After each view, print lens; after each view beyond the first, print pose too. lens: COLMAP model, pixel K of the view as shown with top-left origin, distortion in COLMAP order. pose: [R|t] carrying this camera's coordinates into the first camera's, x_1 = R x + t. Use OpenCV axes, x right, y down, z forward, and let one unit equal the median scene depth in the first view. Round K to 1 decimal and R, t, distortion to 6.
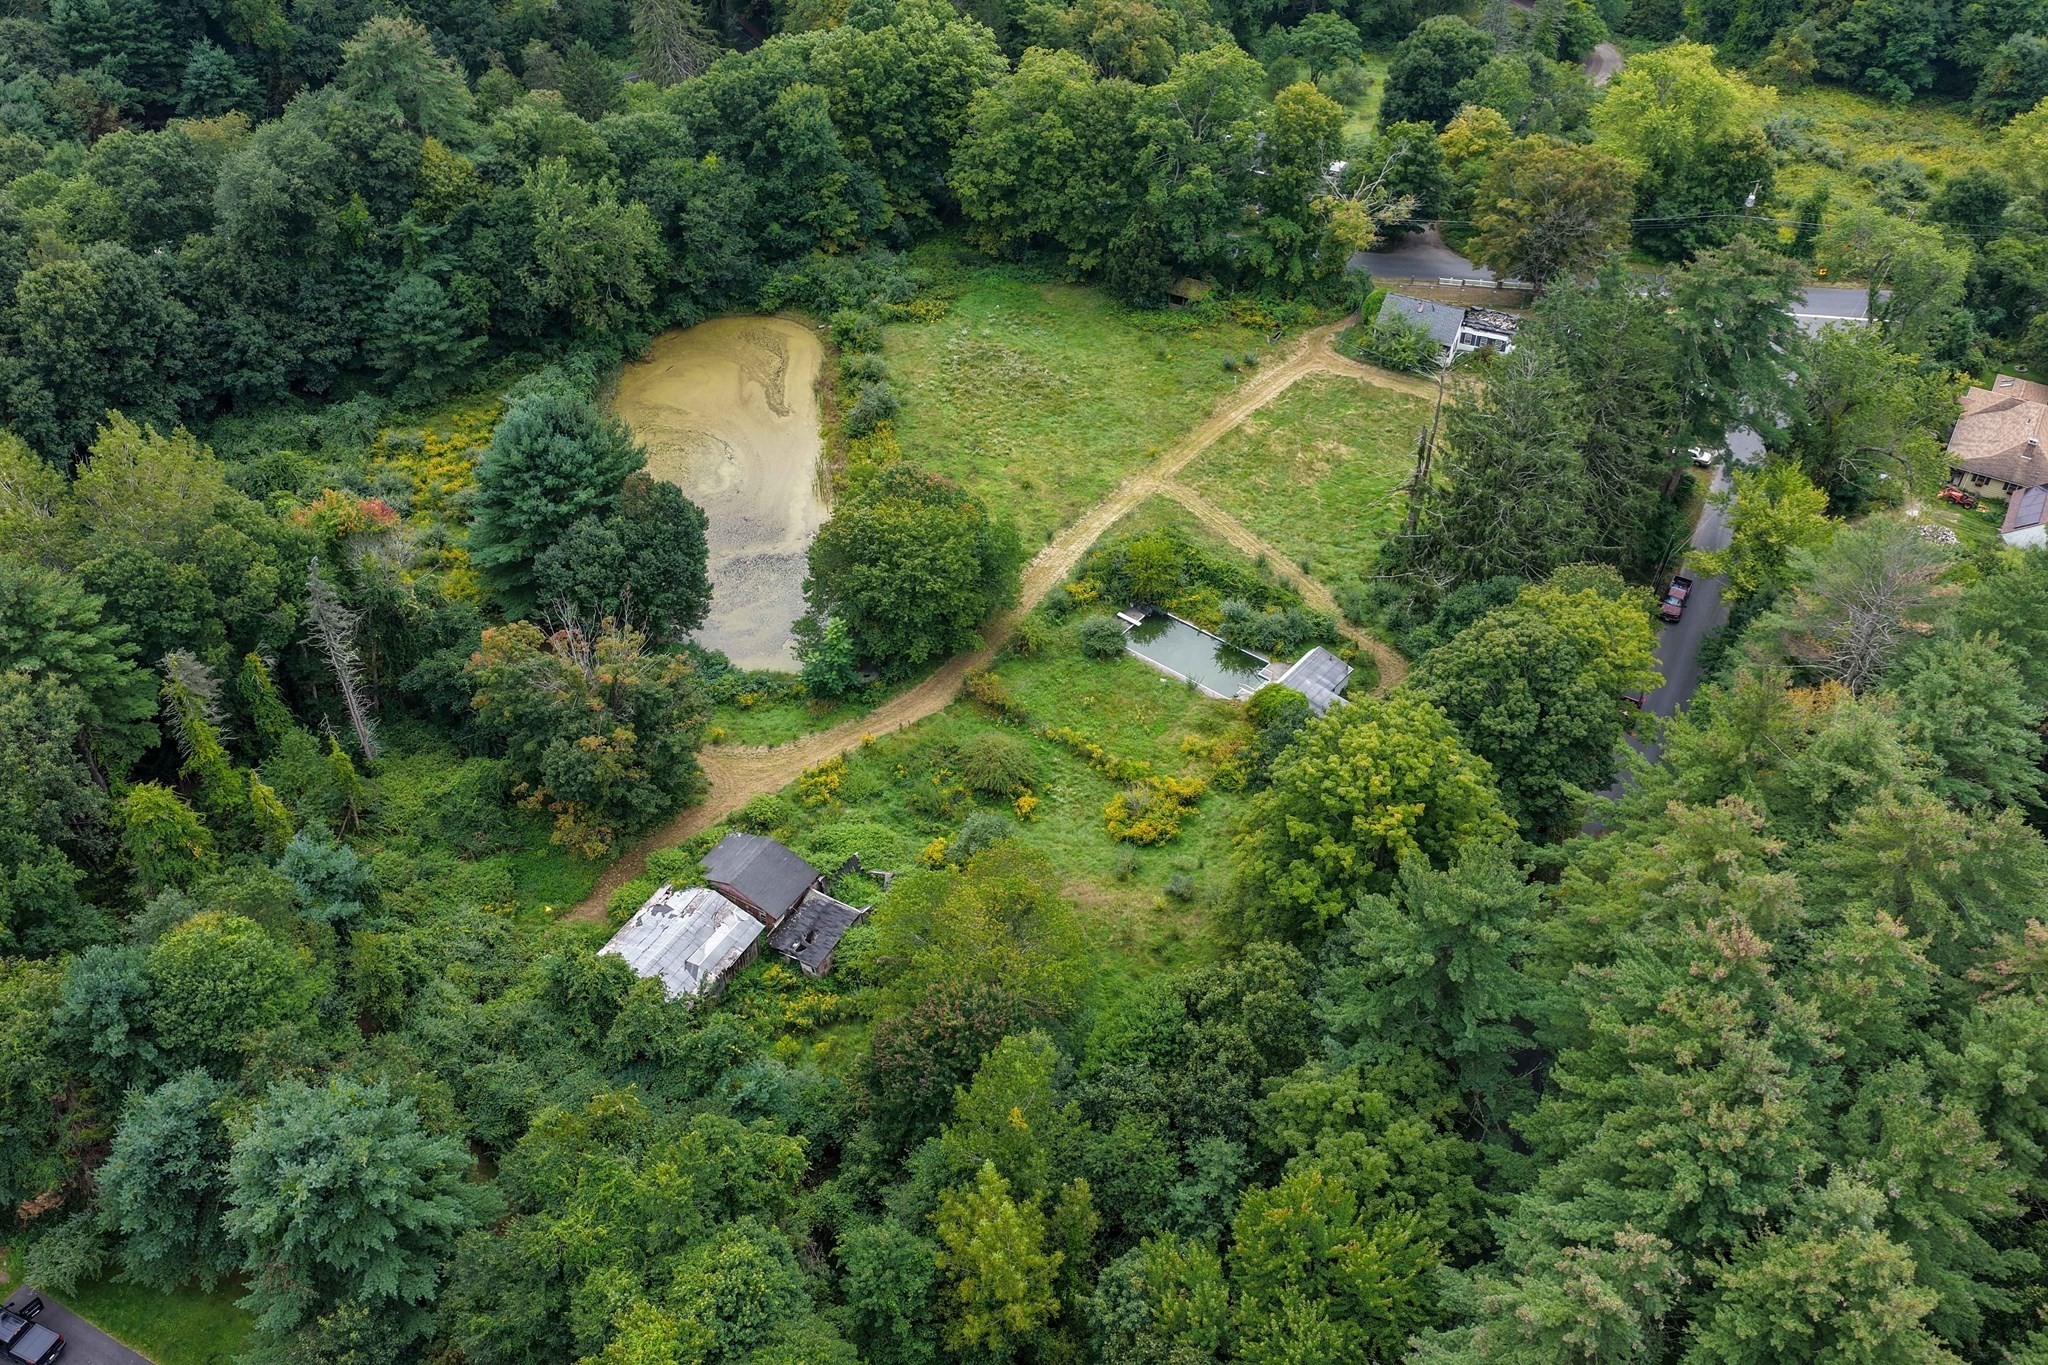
lens RADIAL K [[1699.8, 0, 1020.0], [0, 1699.8, 677.3], [0, 0, 1]] dist [-0.015432, 0.037125]
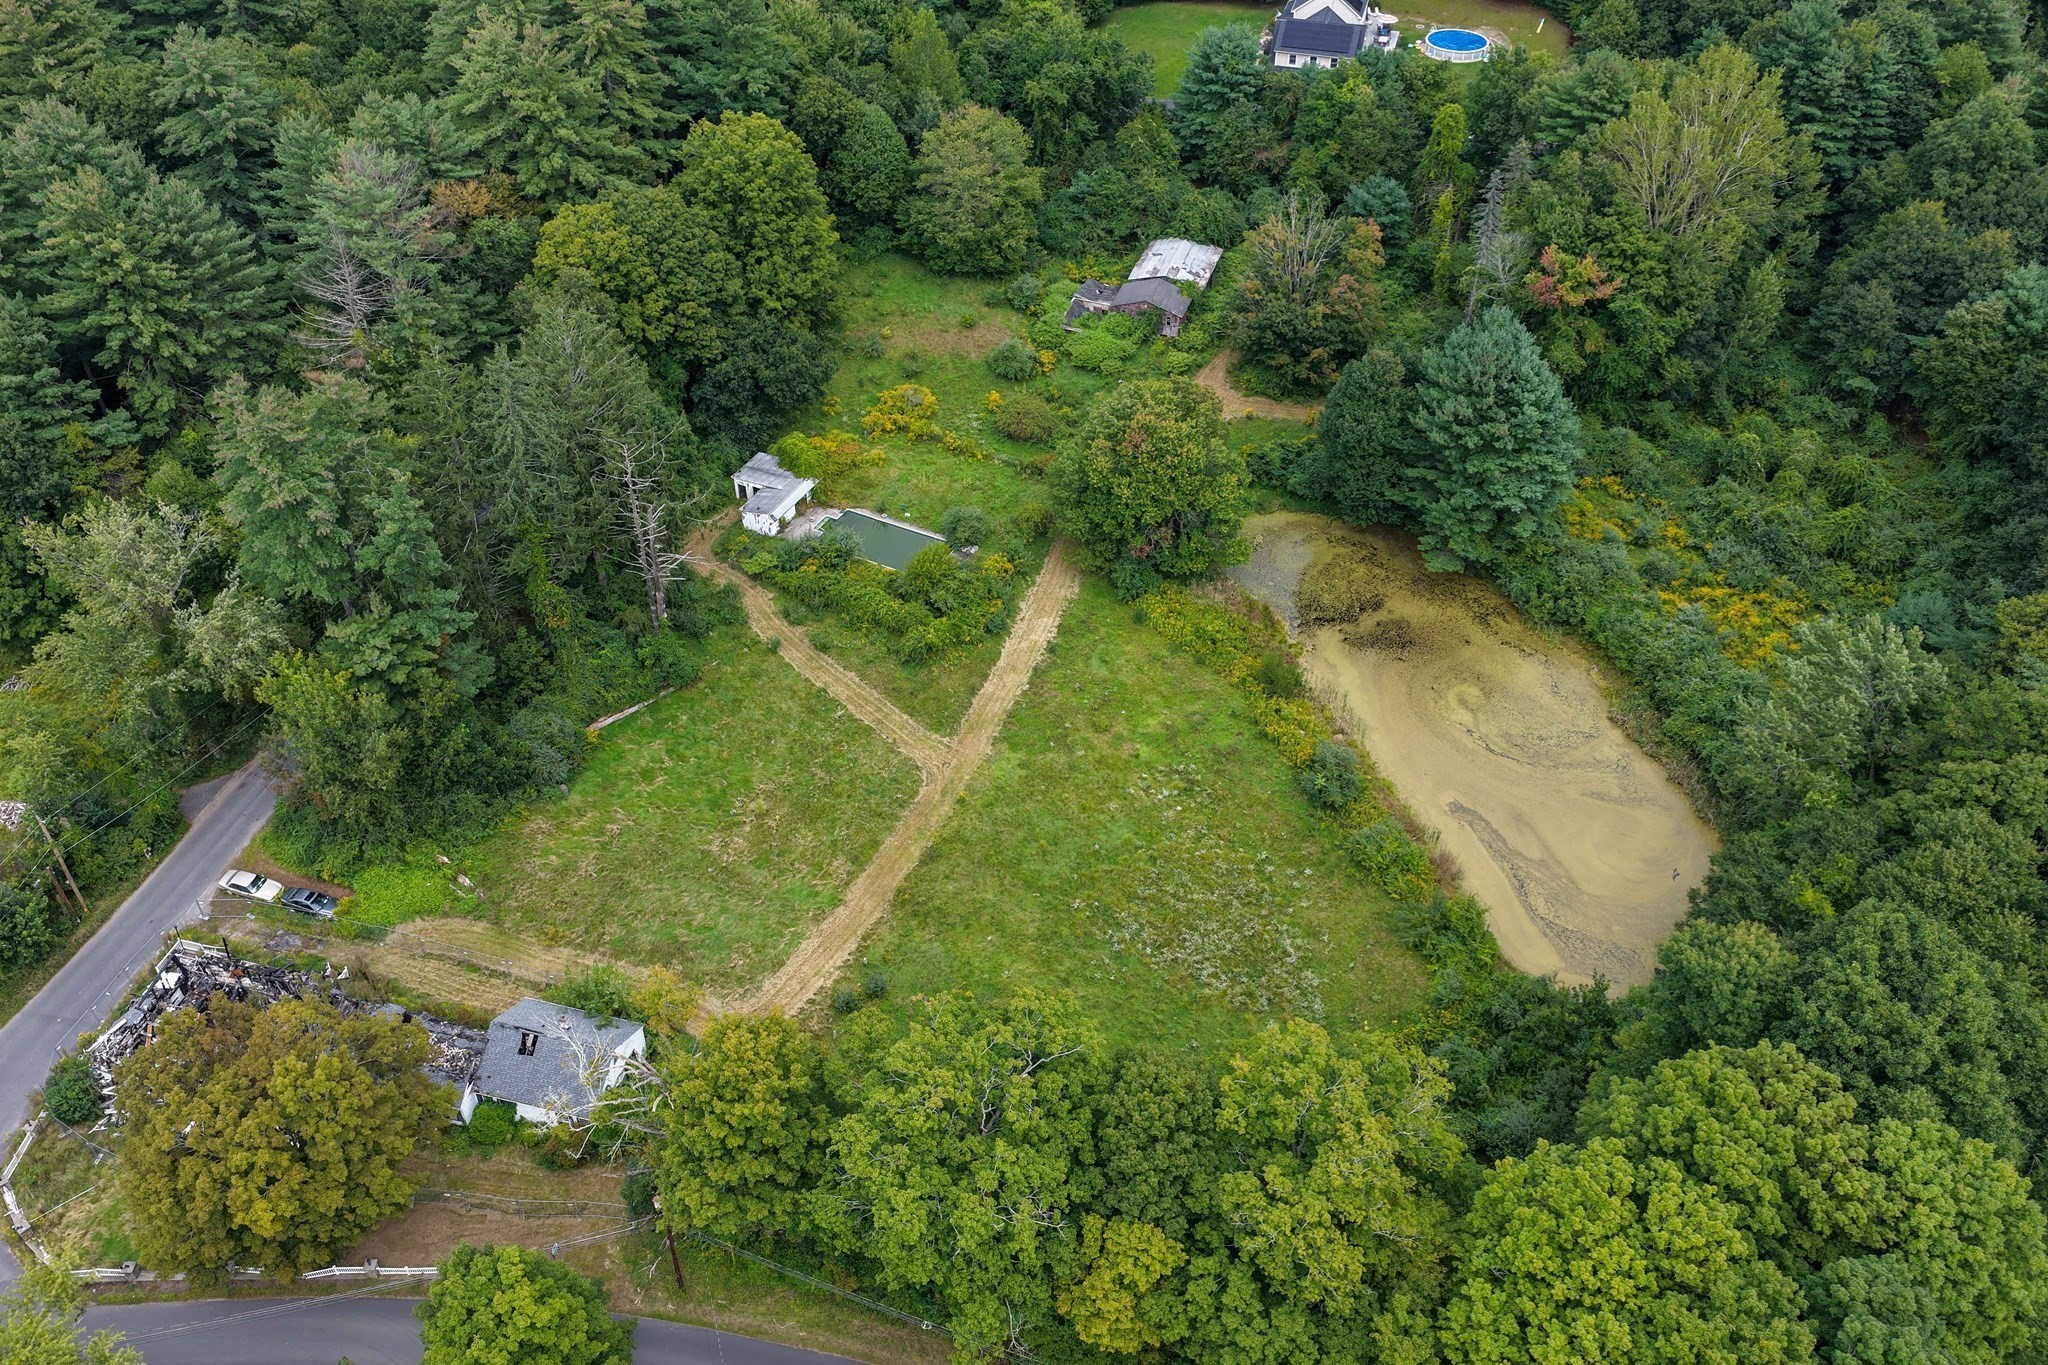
lens RADIAL K [[1699.8, 0, 1020.0], [0, 1699.8, 677.3], [0, 0, 1]] dist [-0.015432, 0.037125]
pose [[-0.979738, 0.130592, -0.151856, 0.165501], [-0.131019, 0.155576, 0.979097, -0.916249], [0.151487, 0.979154, -0.135313, 1.065401]]
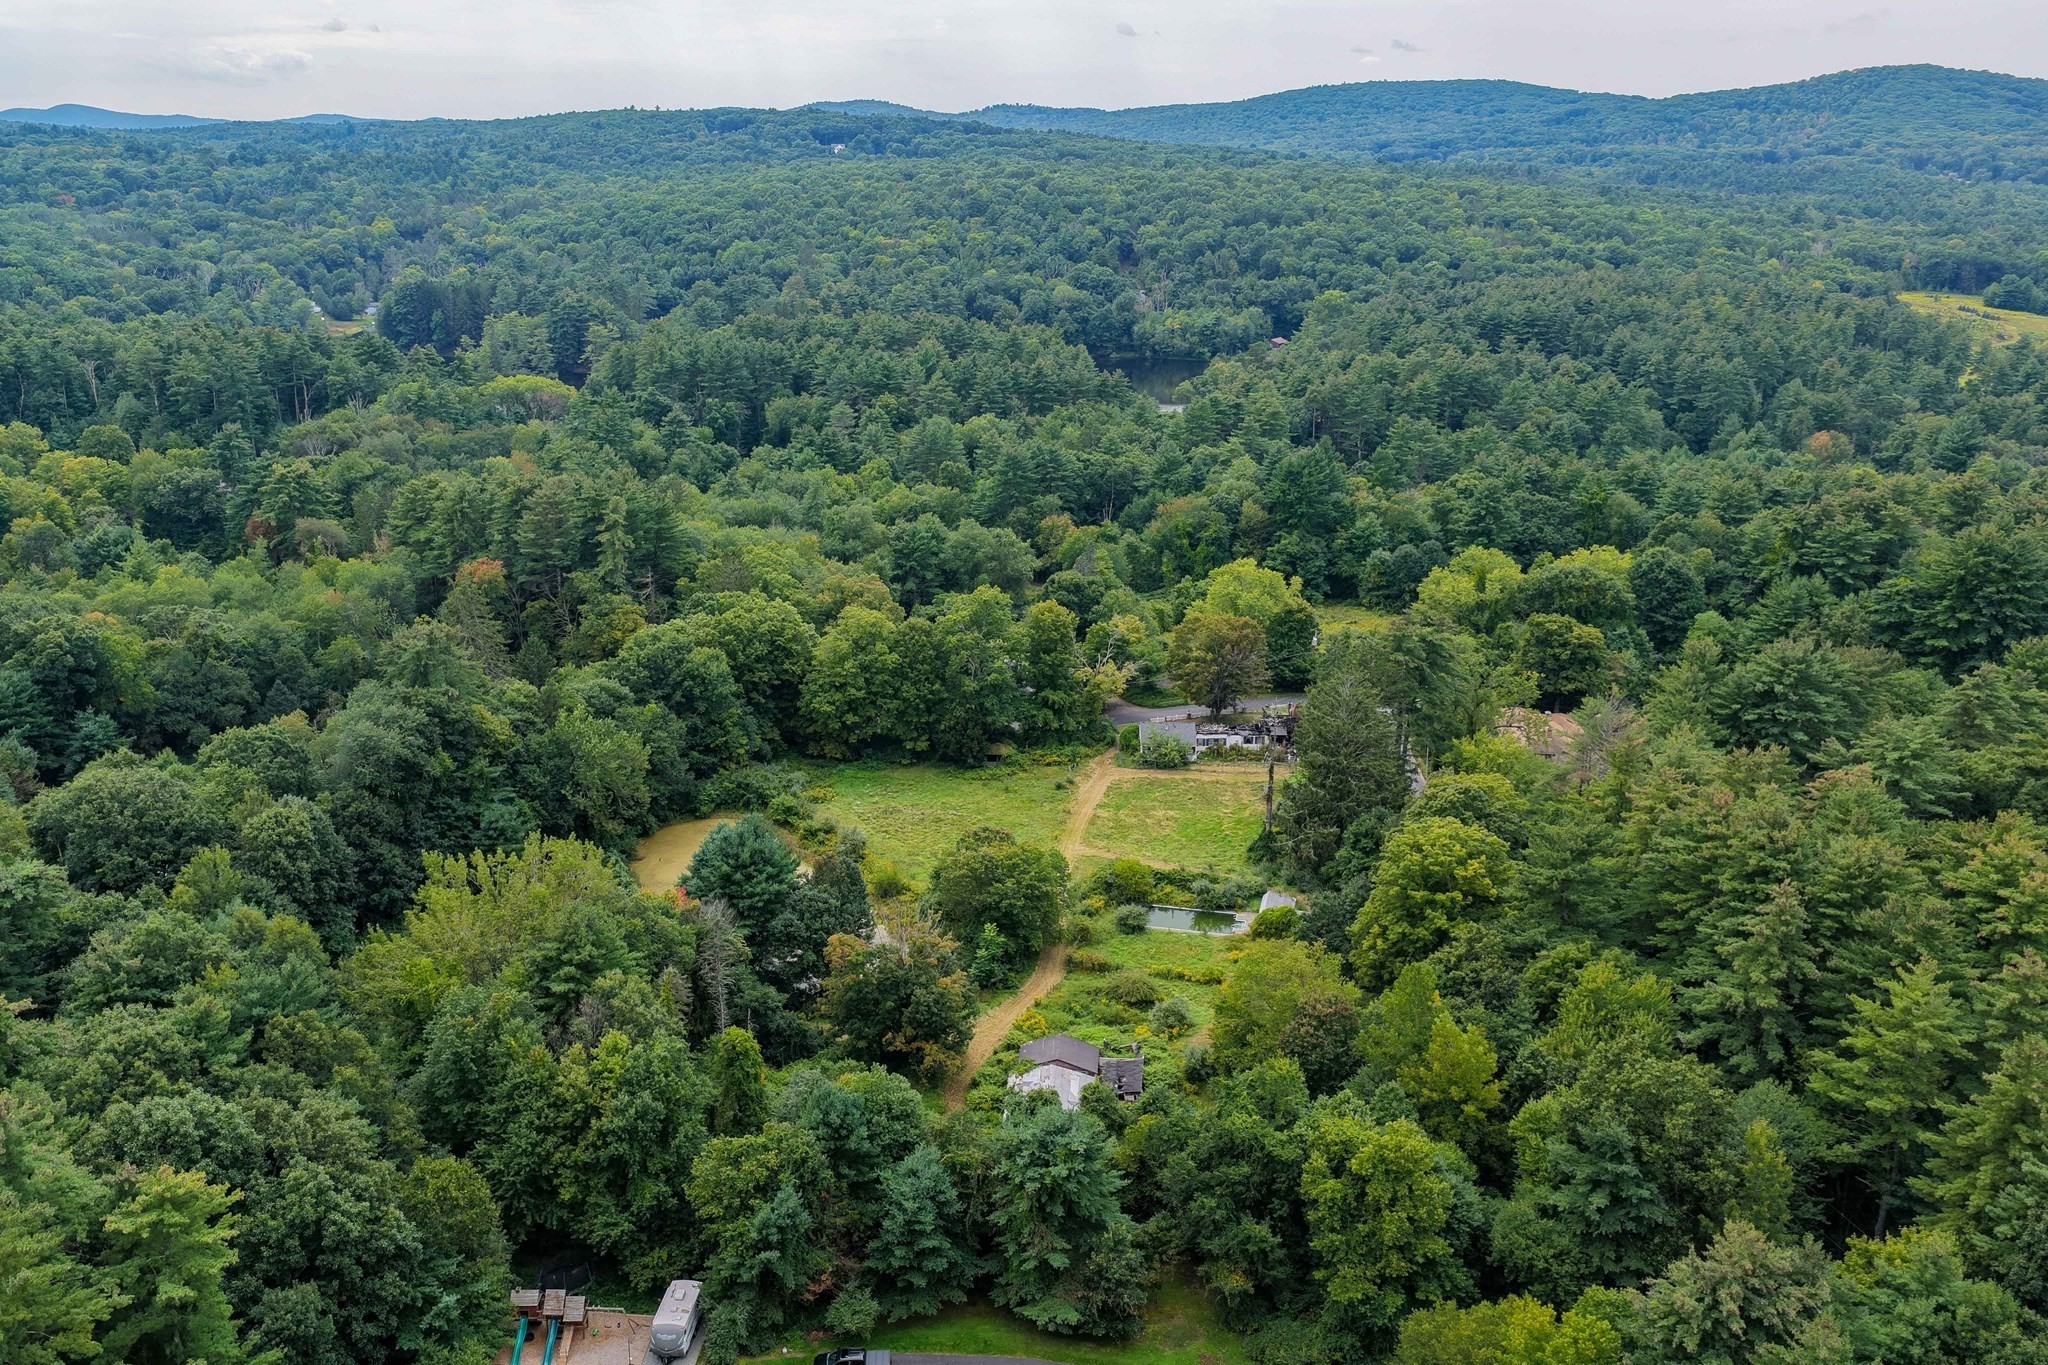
lens RADIAL K [[1699.8, 0, 1020.0], [0, 1699.8, 677.3], [0, 0, 1]] dist [-0.015432, 0.037125]
pose [[0.899619, -0.132027, 0.416239, -0.517013], [0.283459, 0.901638, -0.326651, 0.199158], [-0.332170, 0.411848, 0.848554, -0.229537]]
